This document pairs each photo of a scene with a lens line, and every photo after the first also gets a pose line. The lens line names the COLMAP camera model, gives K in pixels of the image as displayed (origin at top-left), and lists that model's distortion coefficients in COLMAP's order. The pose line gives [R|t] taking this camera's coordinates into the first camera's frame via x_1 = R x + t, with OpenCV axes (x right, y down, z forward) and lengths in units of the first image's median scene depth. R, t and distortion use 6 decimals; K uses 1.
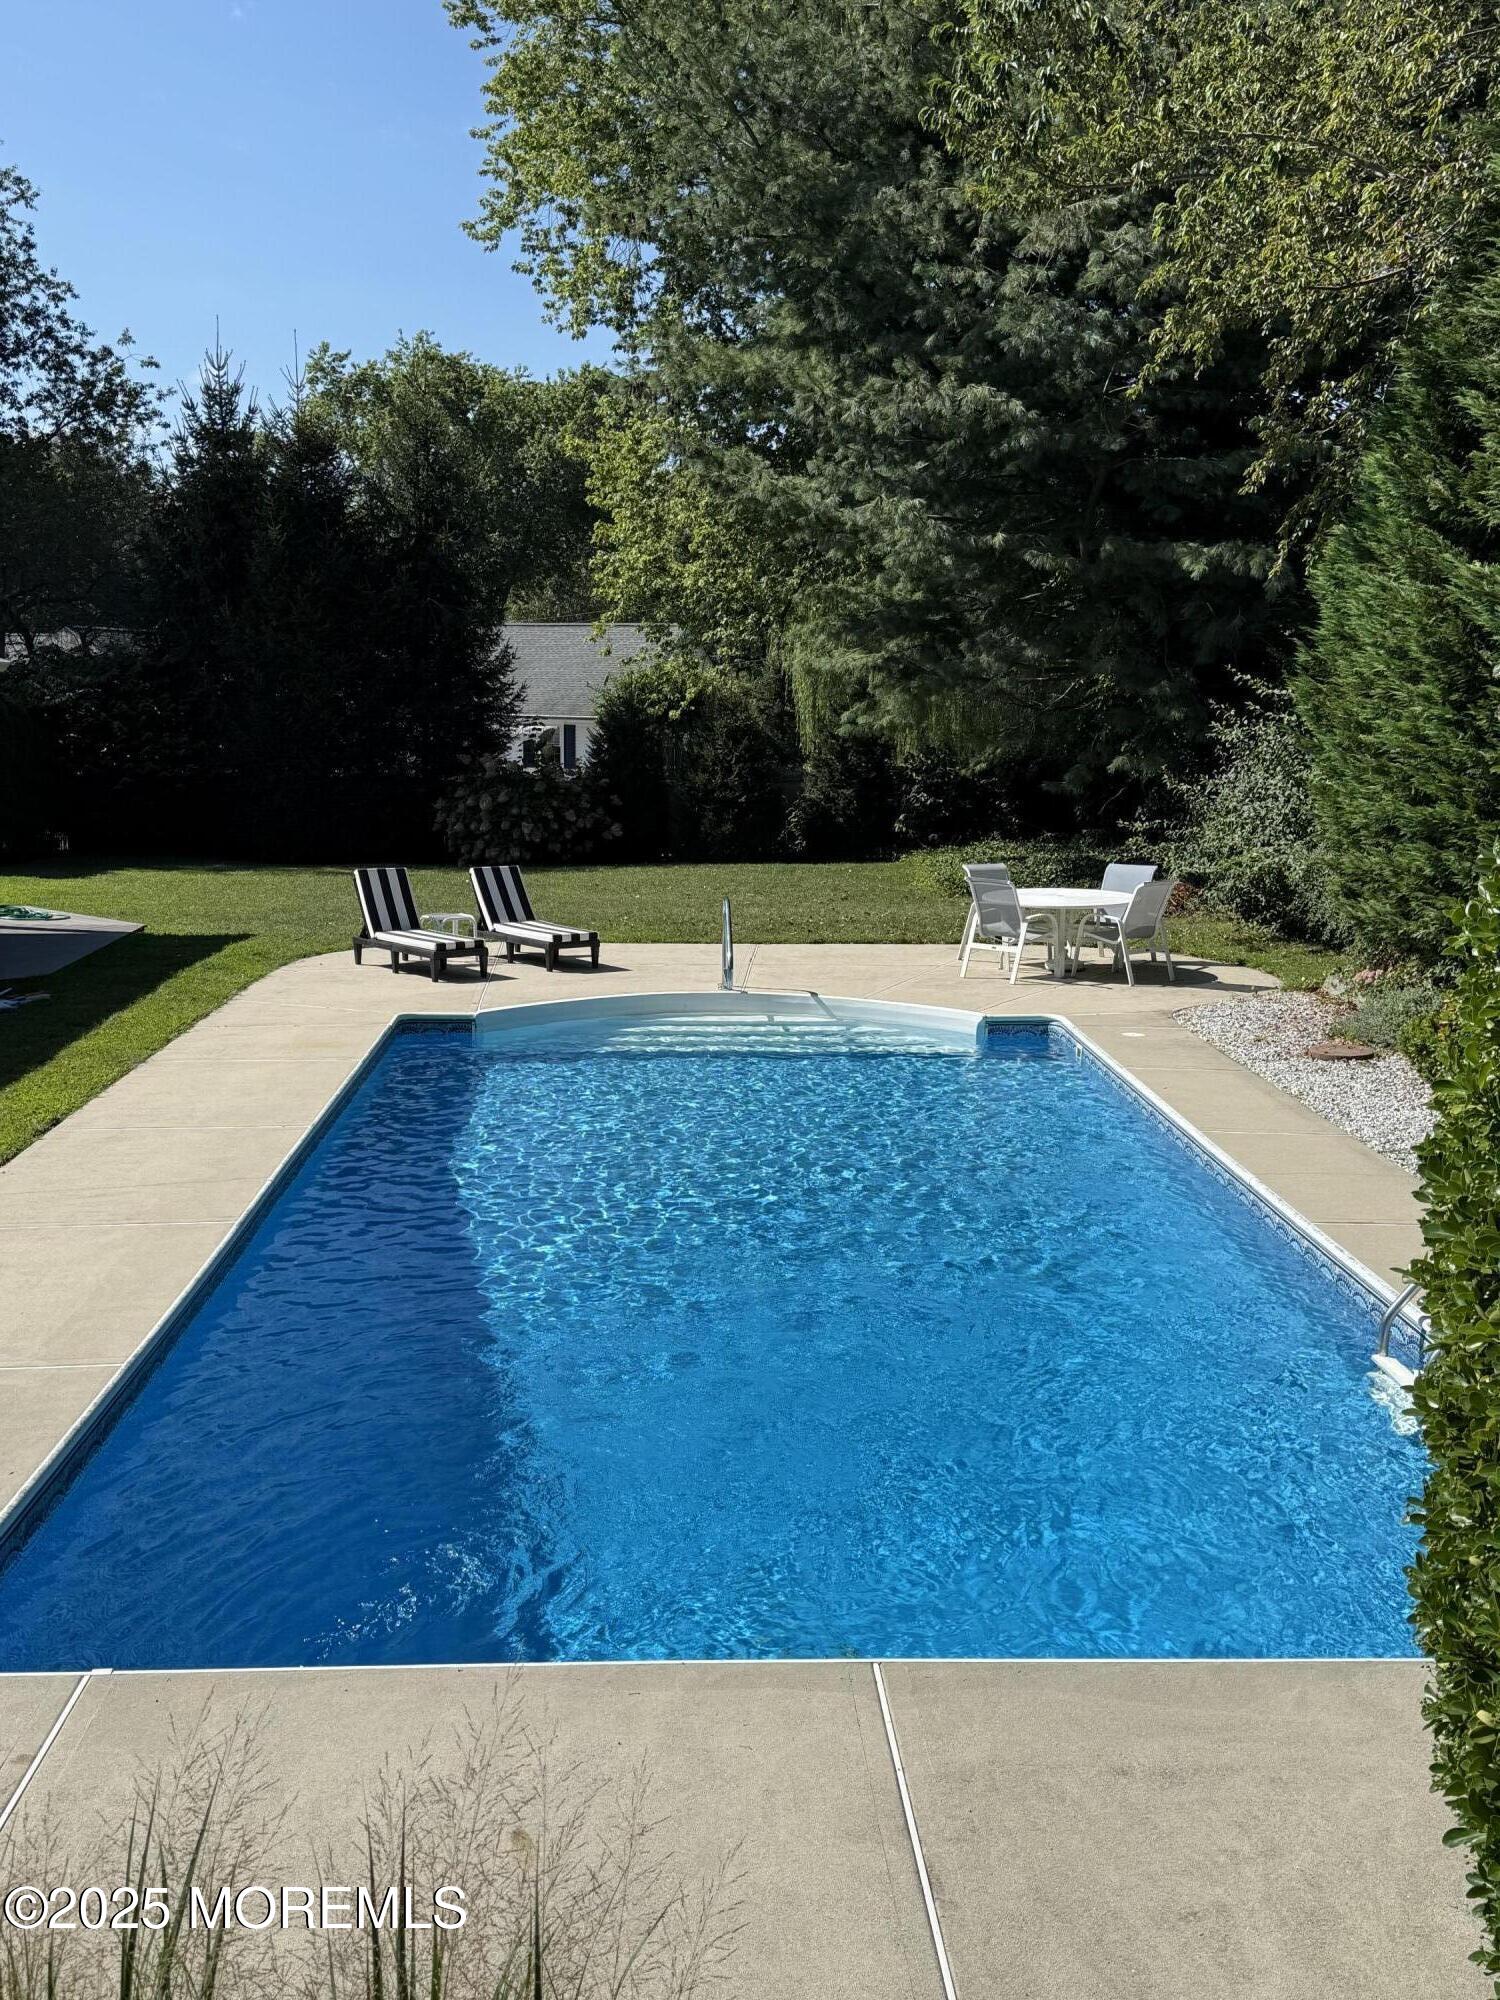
lens RADIAL K [[2039.4, 0, 749.2], [0, 2039.4, 1000.2], [0, 0, 1]] dist [0.086133, 0.000000]
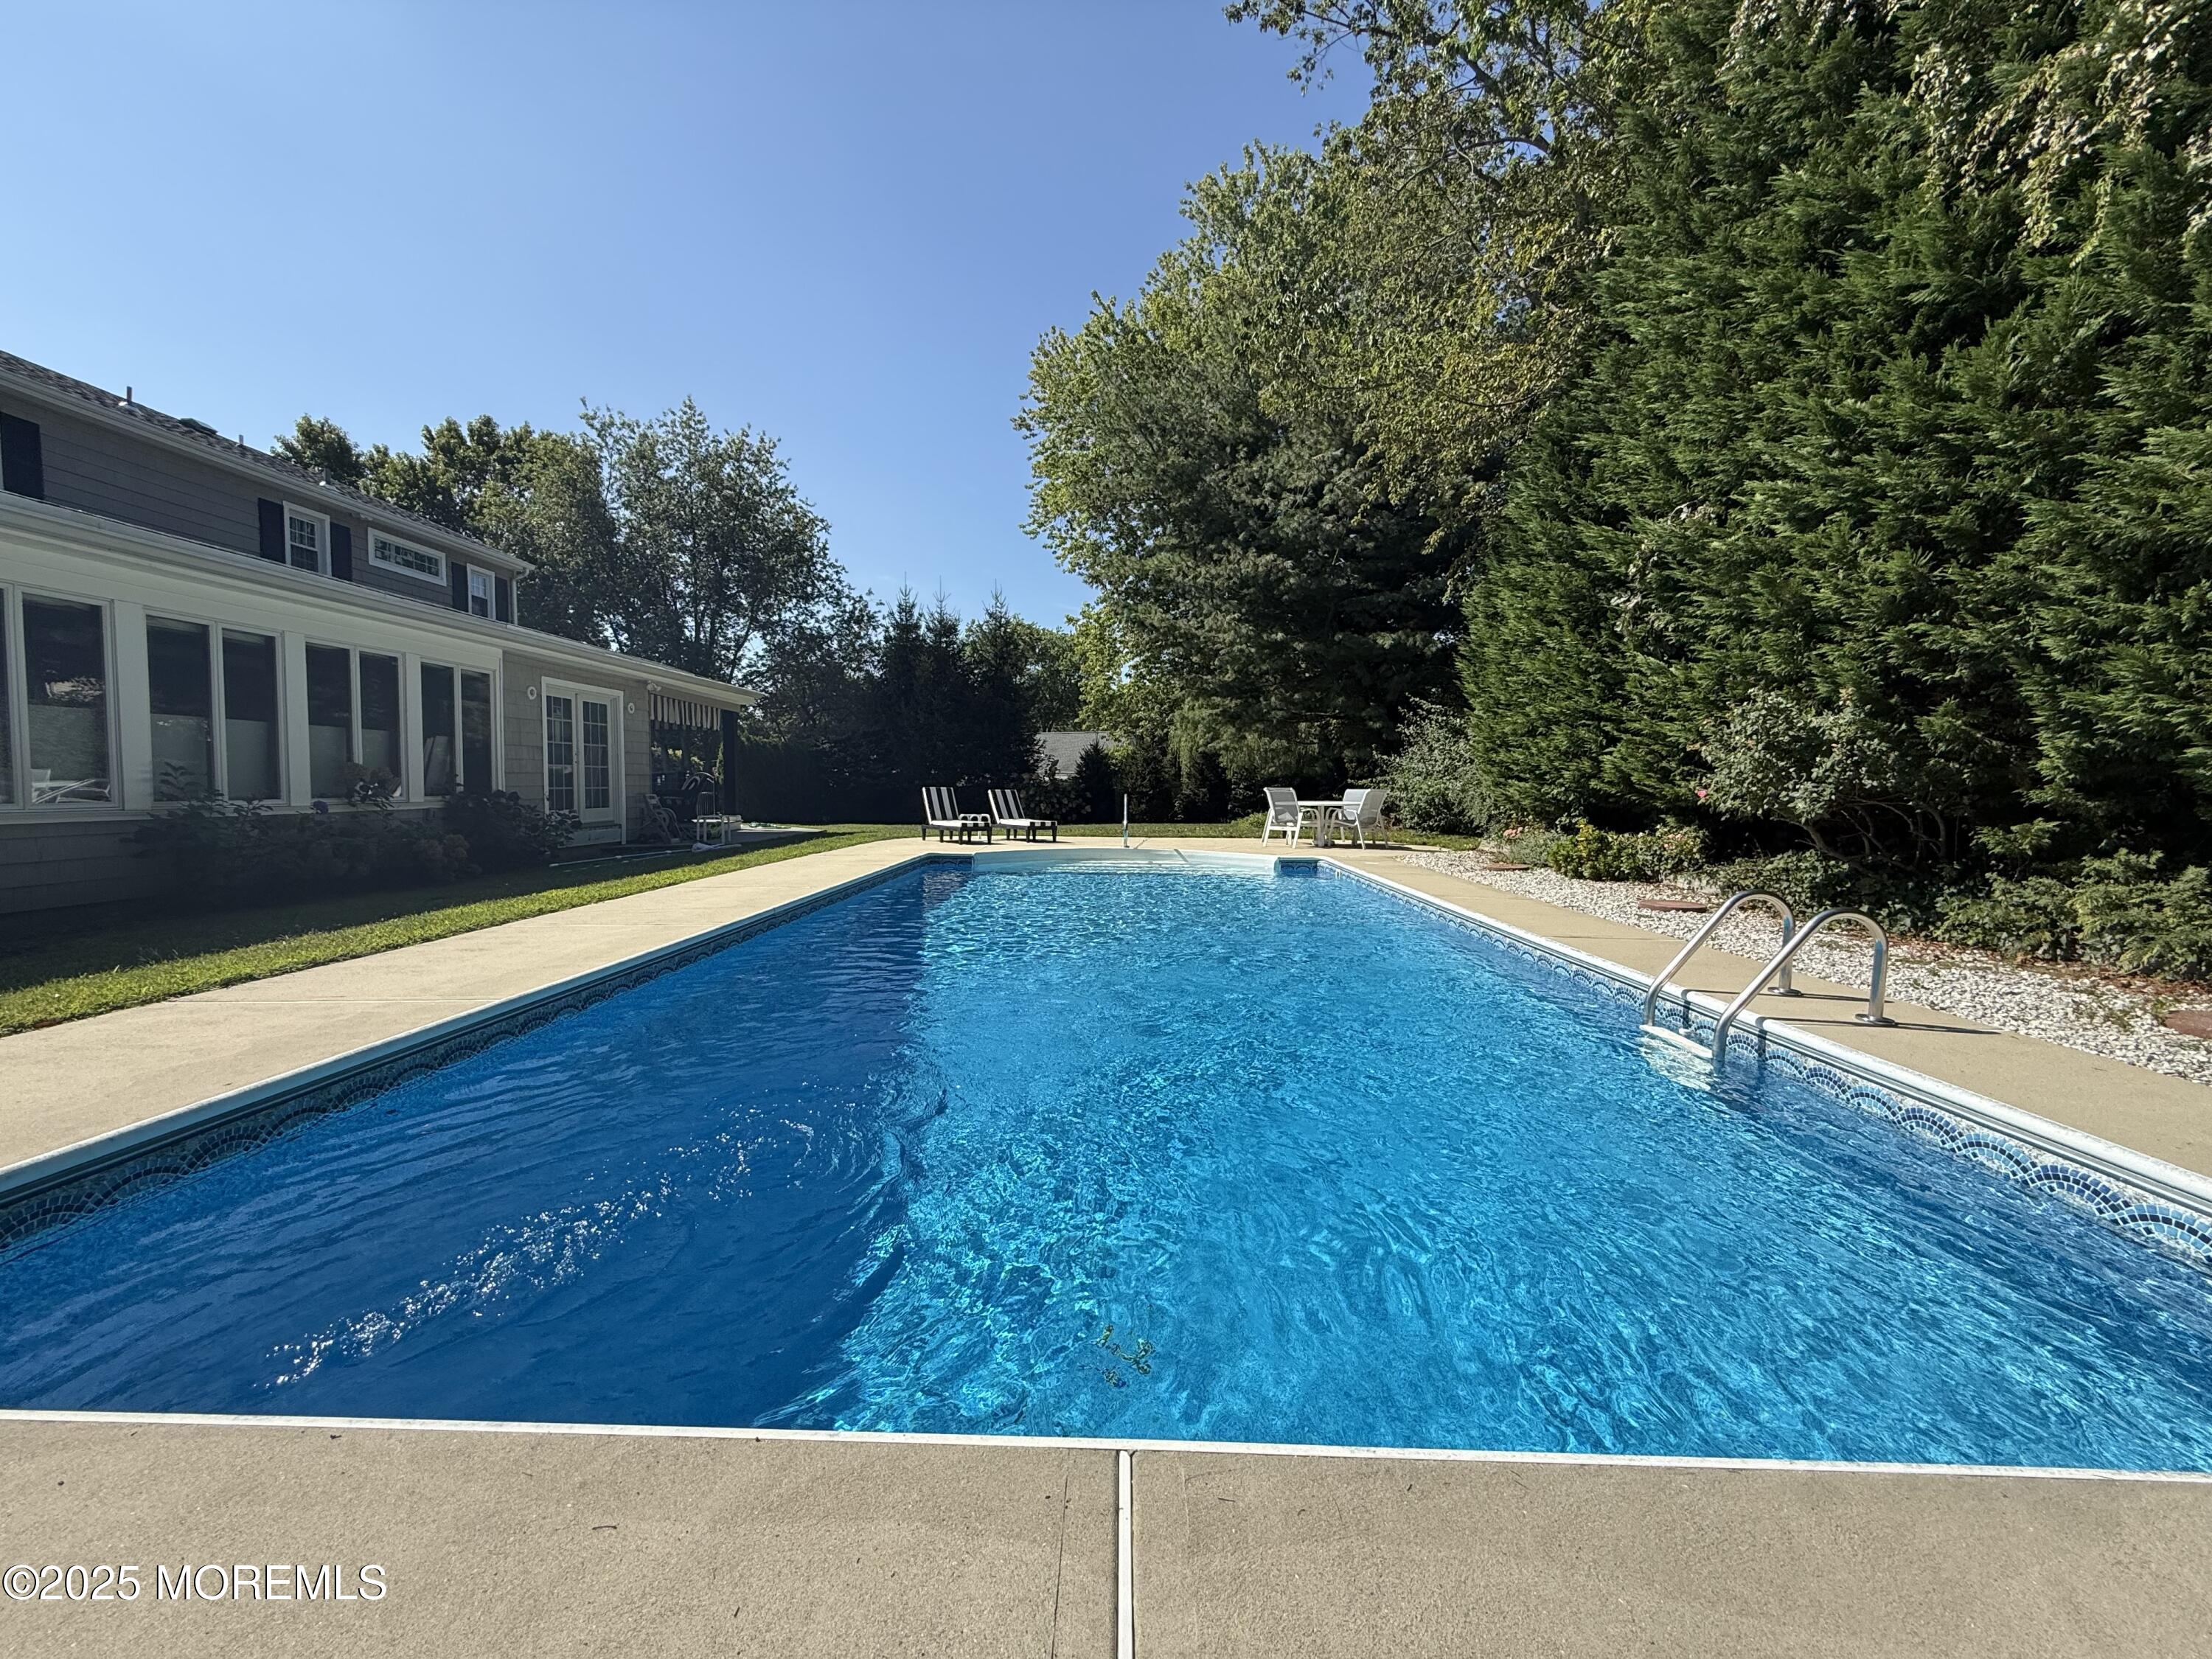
lens RADIAL K [[888.4, 0, 1109.0], [0, 888.4, 826.9], [0, 0, 1]] dist [-0.000019, 0.000002]
pose [[0.997794, 0.000947, -0.066387, 0.018492], [-0.008687, 0.993165, -0.116396, 0.049187], [0.065823, 0.116716, 0.990982, 0.194767]]
